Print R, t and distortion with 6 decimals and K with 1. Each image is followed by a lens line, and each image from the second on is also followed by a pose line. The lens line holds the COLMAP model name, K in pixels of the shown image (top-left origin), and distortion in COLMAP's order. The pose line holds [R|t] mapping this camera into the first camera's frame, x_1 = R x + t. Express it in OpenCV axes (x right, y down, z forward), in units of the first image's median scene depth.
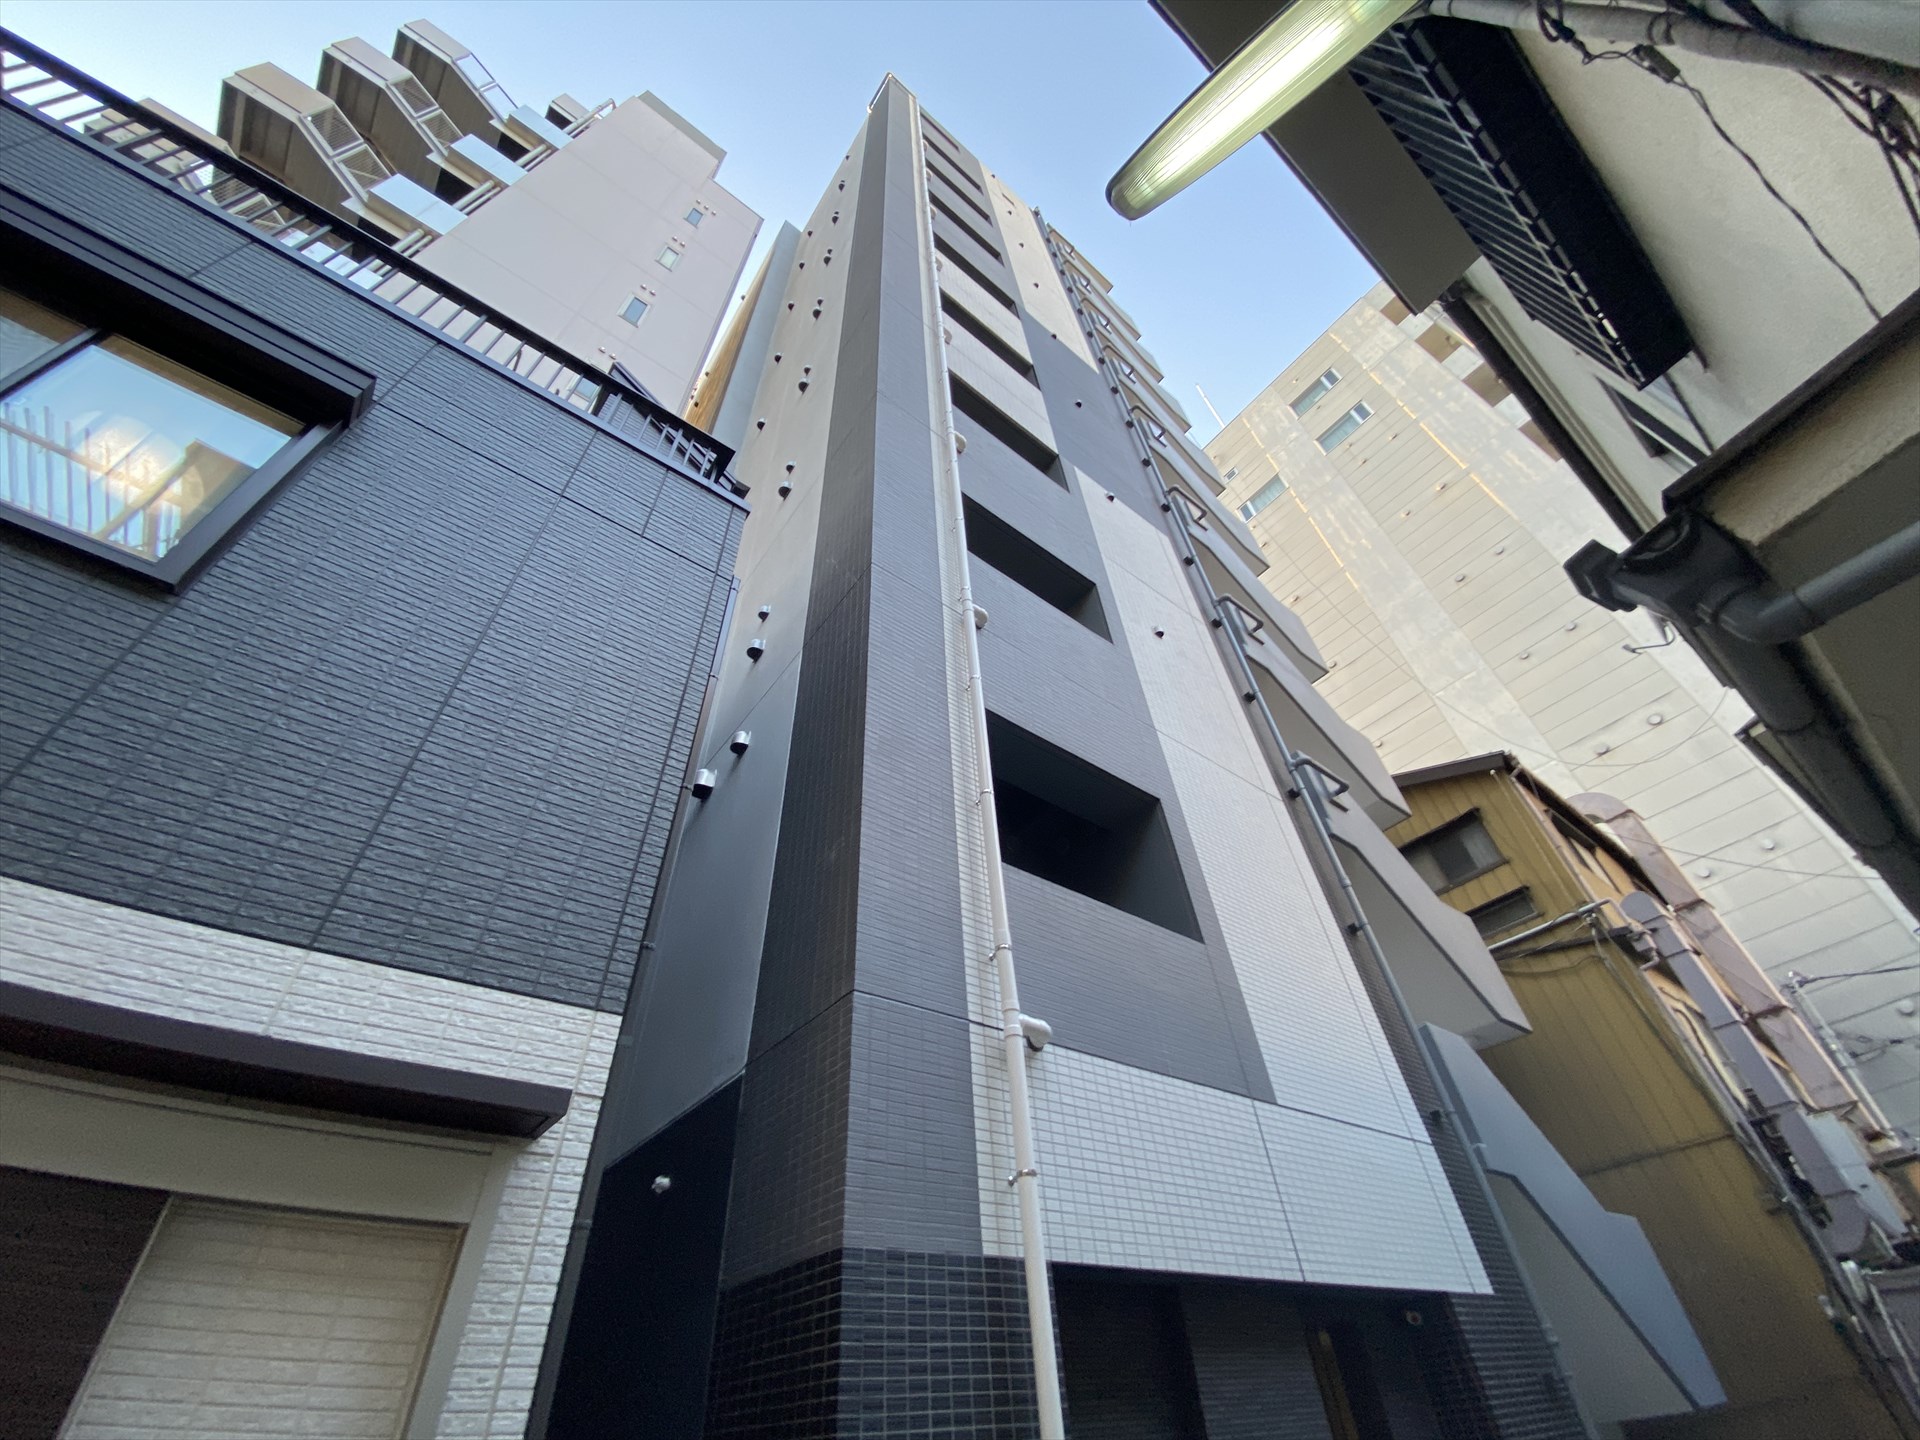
lens RADIAL K [[779.4, 0, 960.0], [0, 779.4, 733.8], [0, 0, 1]] dist [-0.020566, -0.002176]
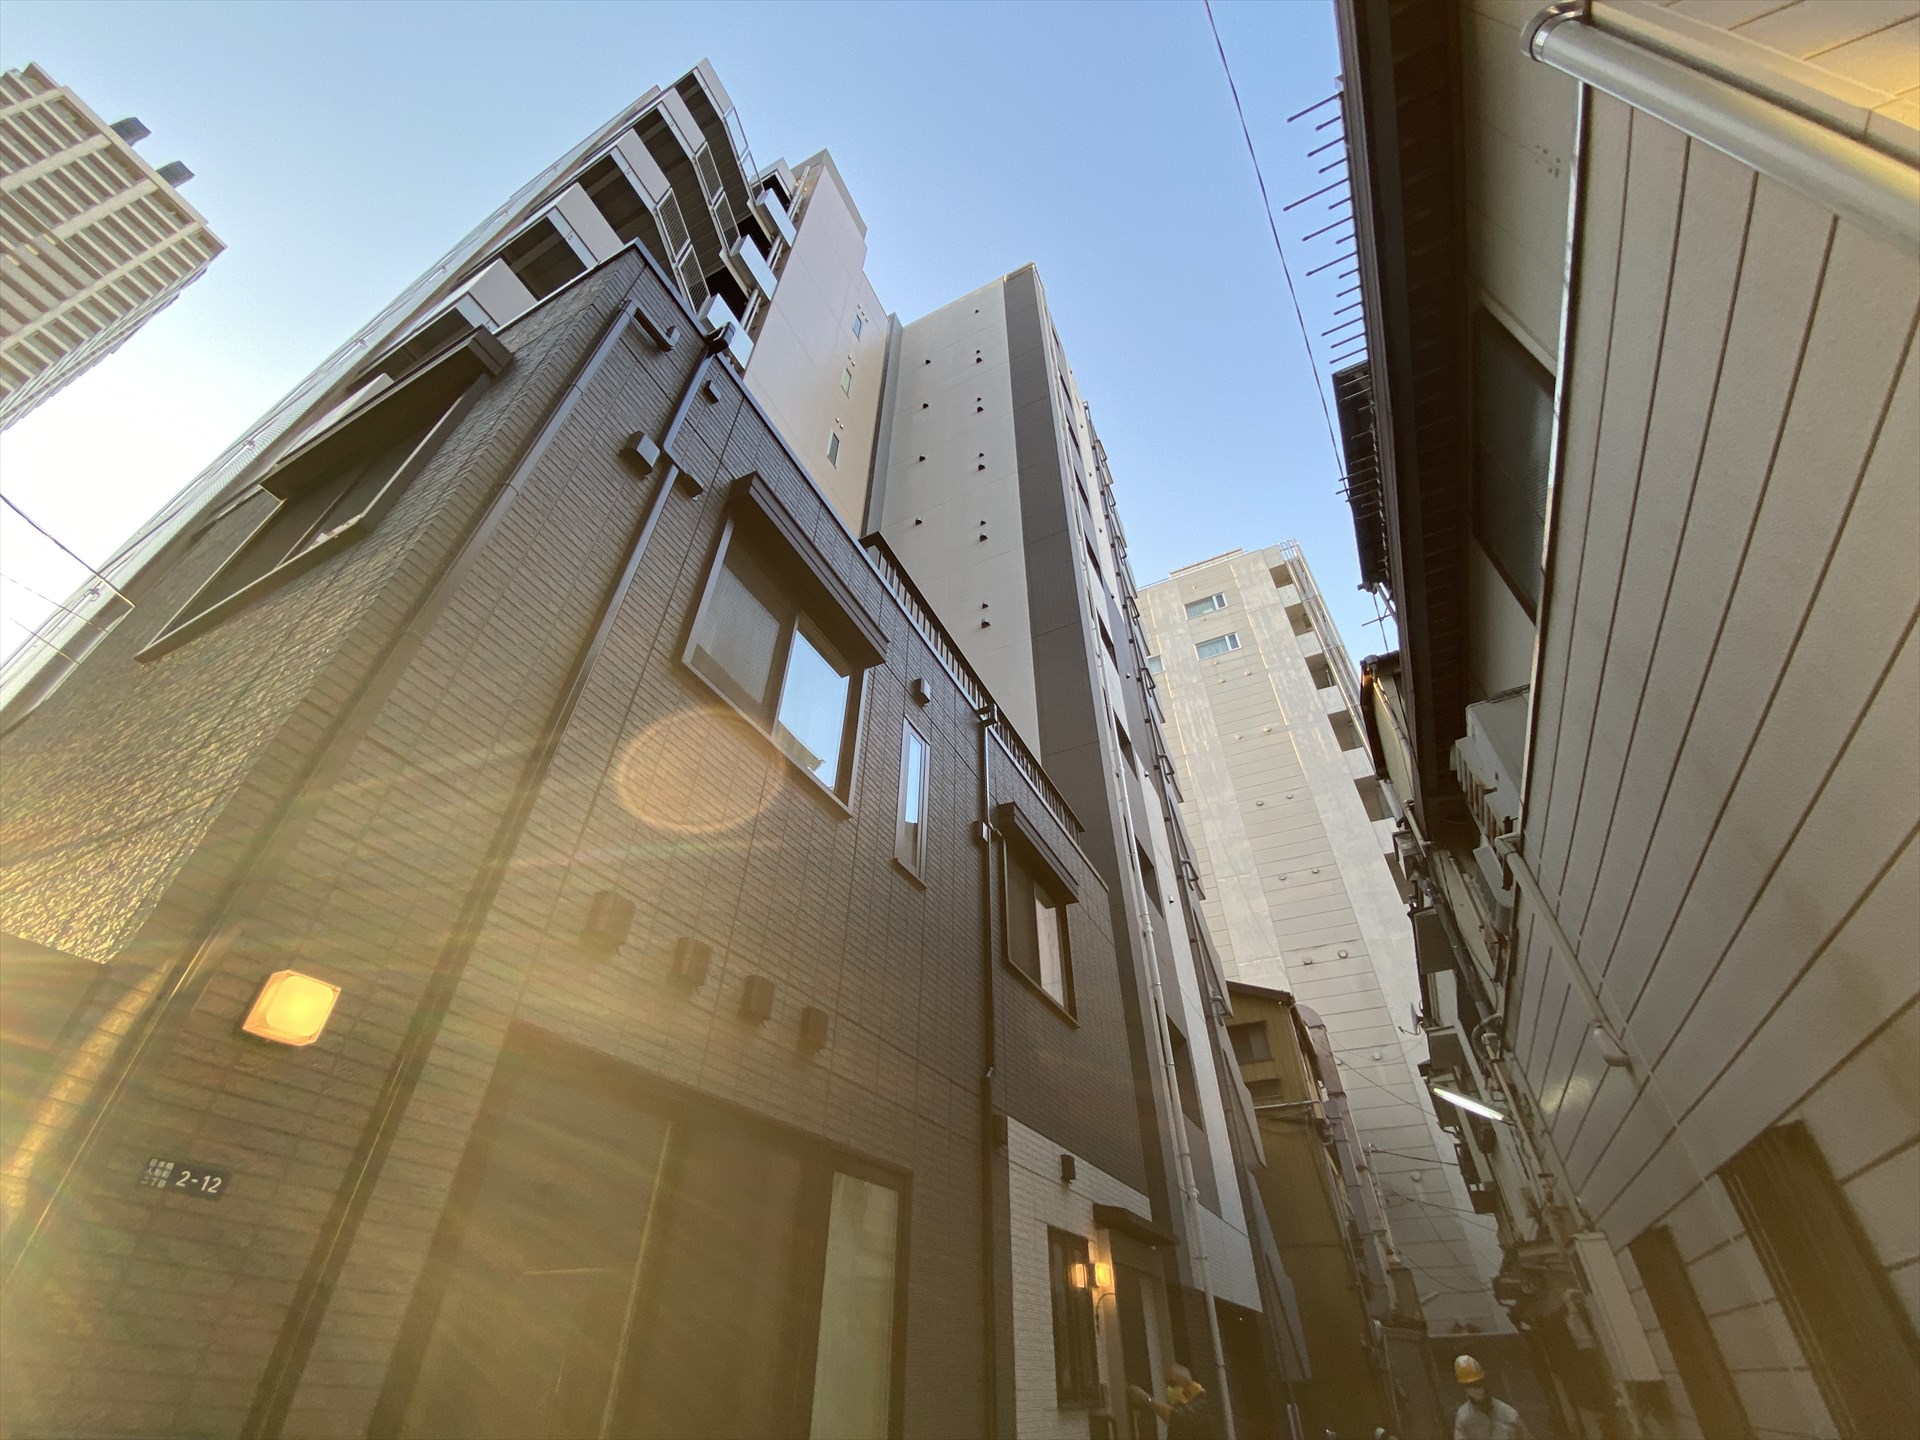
lens RADIAL K [[779.4, 0, 946.9], [0, 779.4, 714.7], [0, 0, 1]] dist [-0.020566, -0.002176]
pose [[0.895827, 0.331733, 0.295715, -0.651197], [-0.341107, 0.939792, -0.020921, -0.255679], [-0.284851, -0.082129, 0.955047, -0.334496]]
